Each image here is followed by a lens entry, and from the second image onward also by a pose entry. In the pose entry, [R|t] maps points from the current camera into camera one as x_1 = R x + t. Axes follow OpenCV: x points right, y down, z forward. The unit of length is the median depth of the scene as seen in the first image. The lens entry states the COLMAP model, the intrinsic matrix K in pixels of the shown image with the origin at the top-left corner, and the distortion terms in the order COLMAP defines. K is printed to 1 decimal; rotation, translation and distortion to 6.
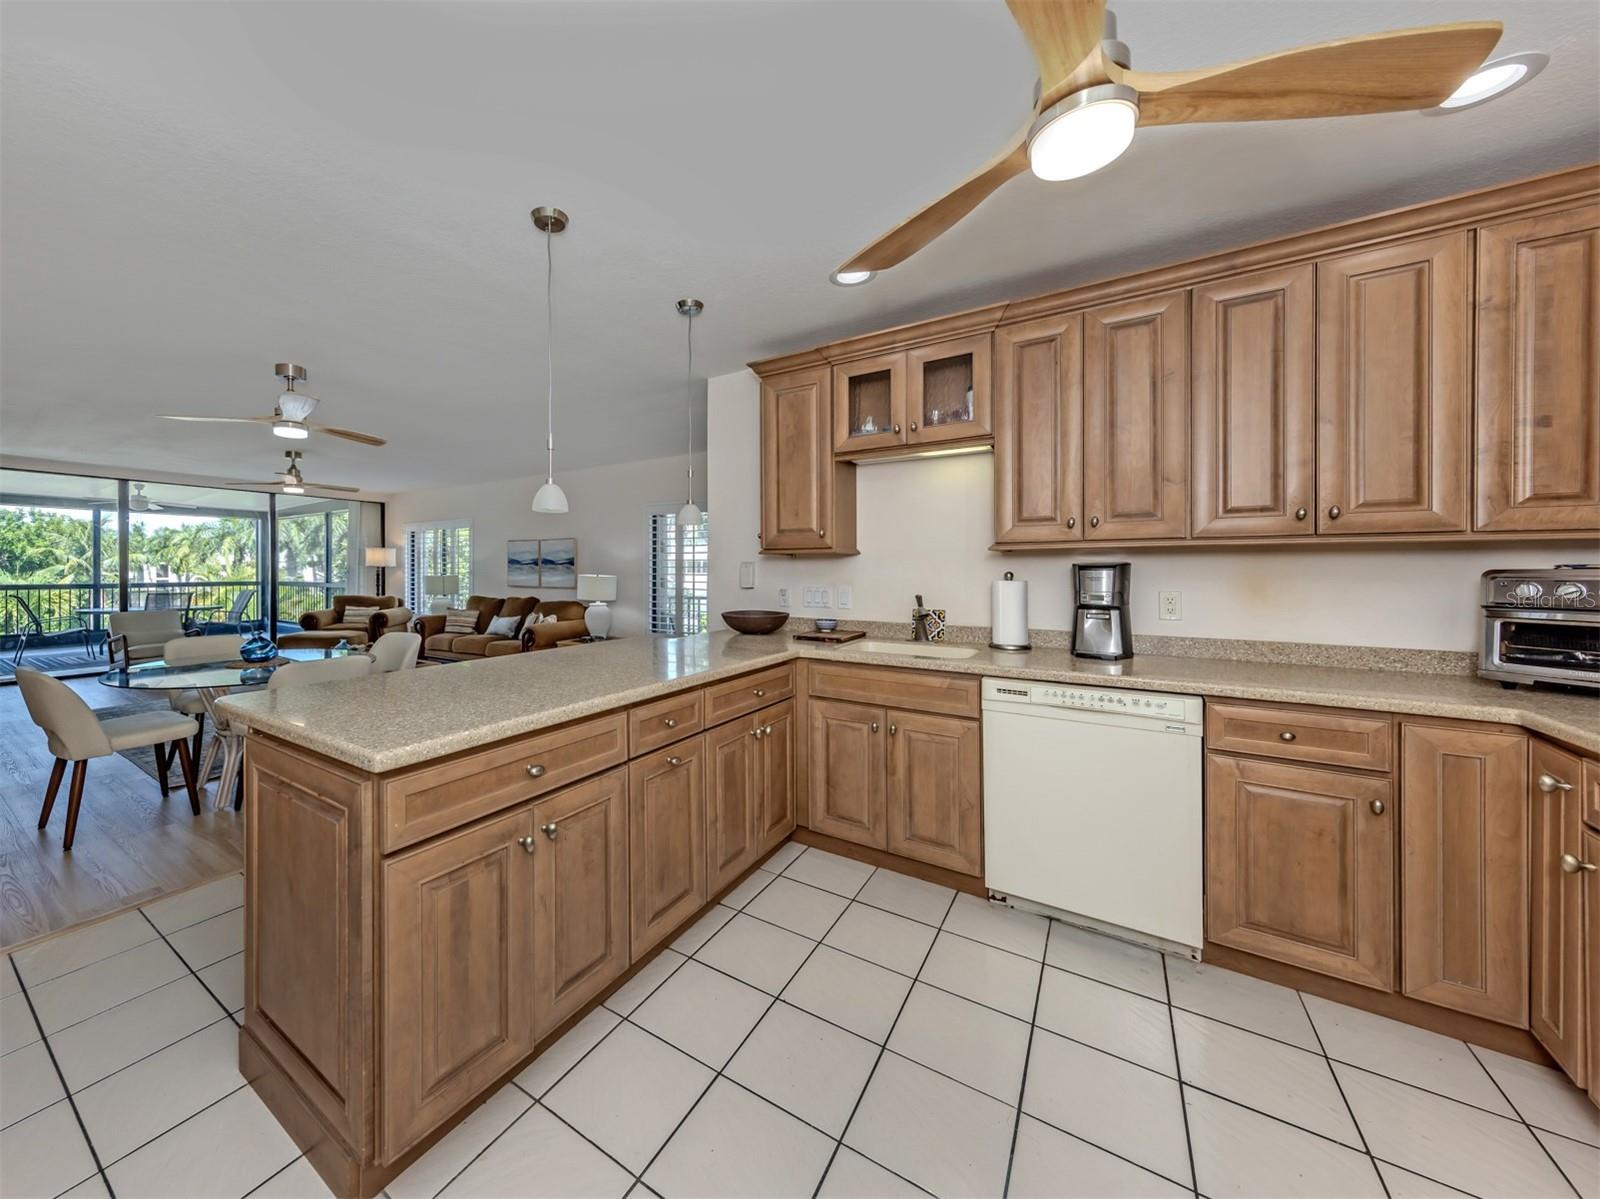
lens RADIAL K [[579.4, 0, 701.5], [0, 579.4, 571.0], [0, 0, 1]] dist [0.000044, 0.000019]
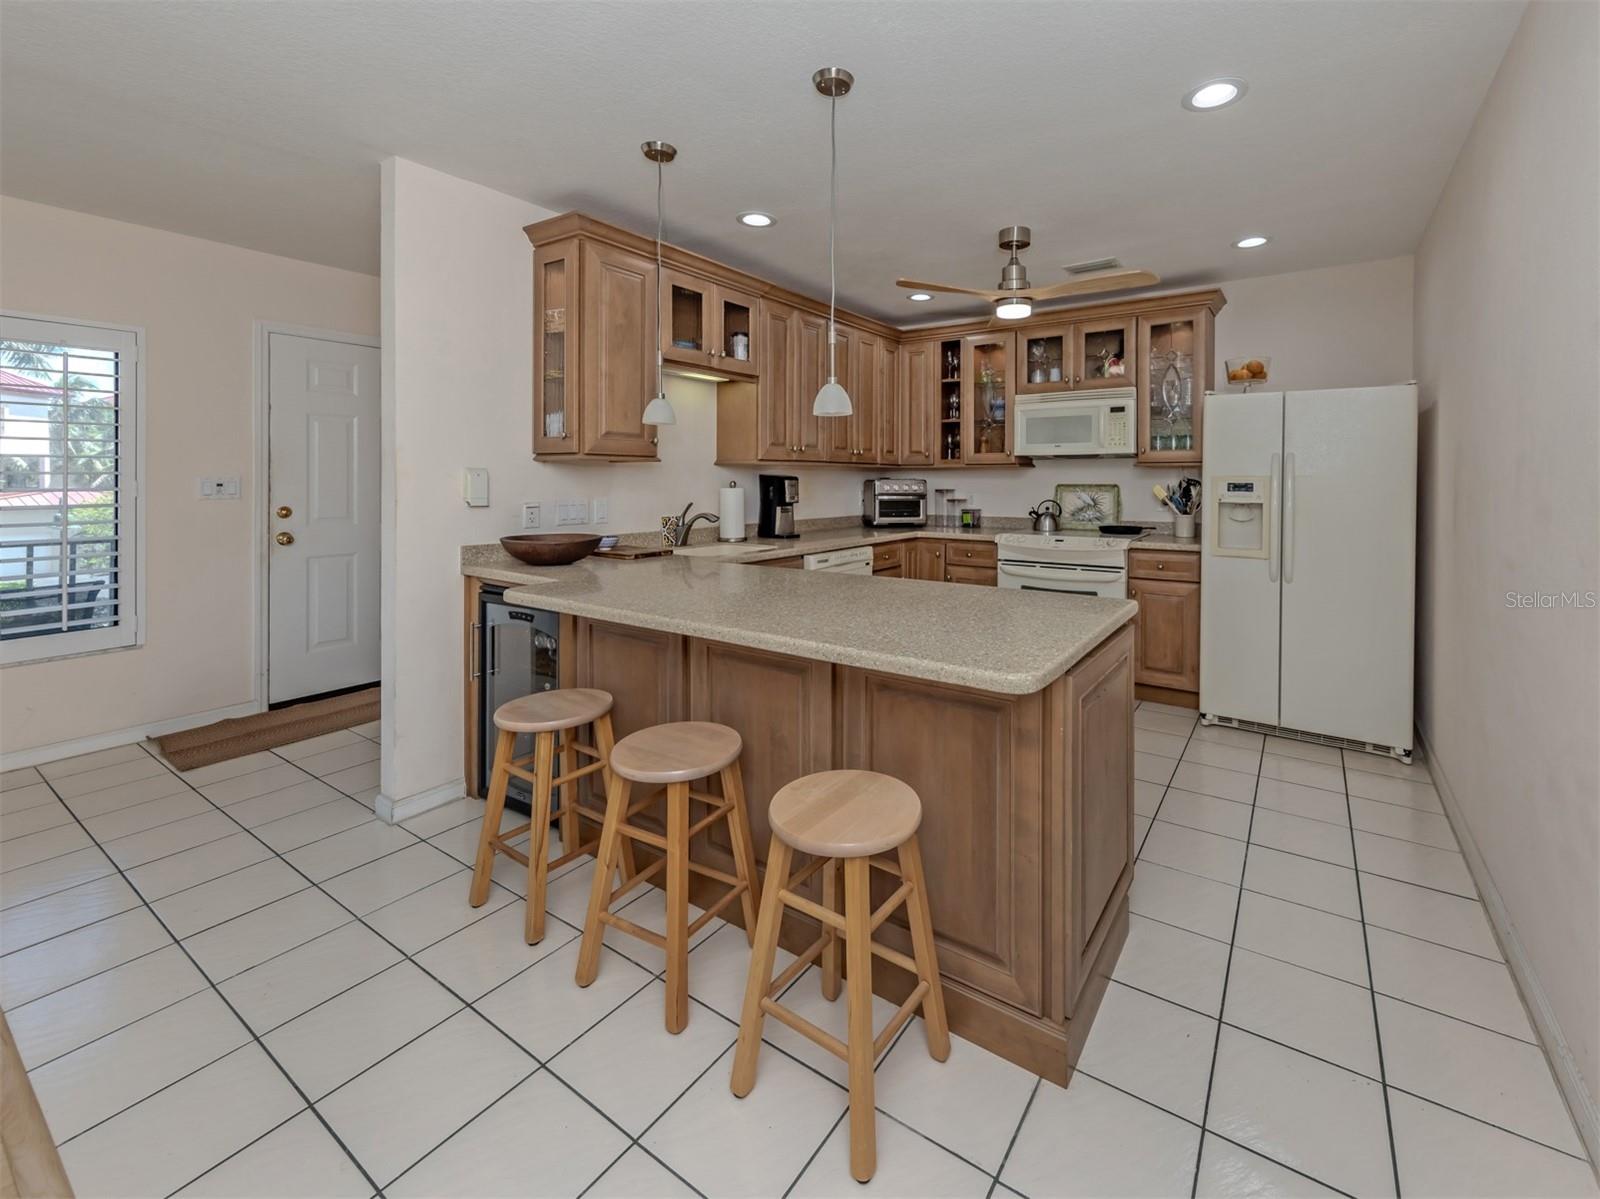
lens RADIAL K [[675.1, 0, 894.1], [0, 675.1, 477.5], [0, 0, 1]] dist [-0.001267, -0.000094]
pose [[-0.061363, 0.003211, 0.998110, -1.104473], [-0.000273, 0.999995, -0.003233, -0.002435], [-0.998115, -0.000471, -0.061361, 0.832692]]
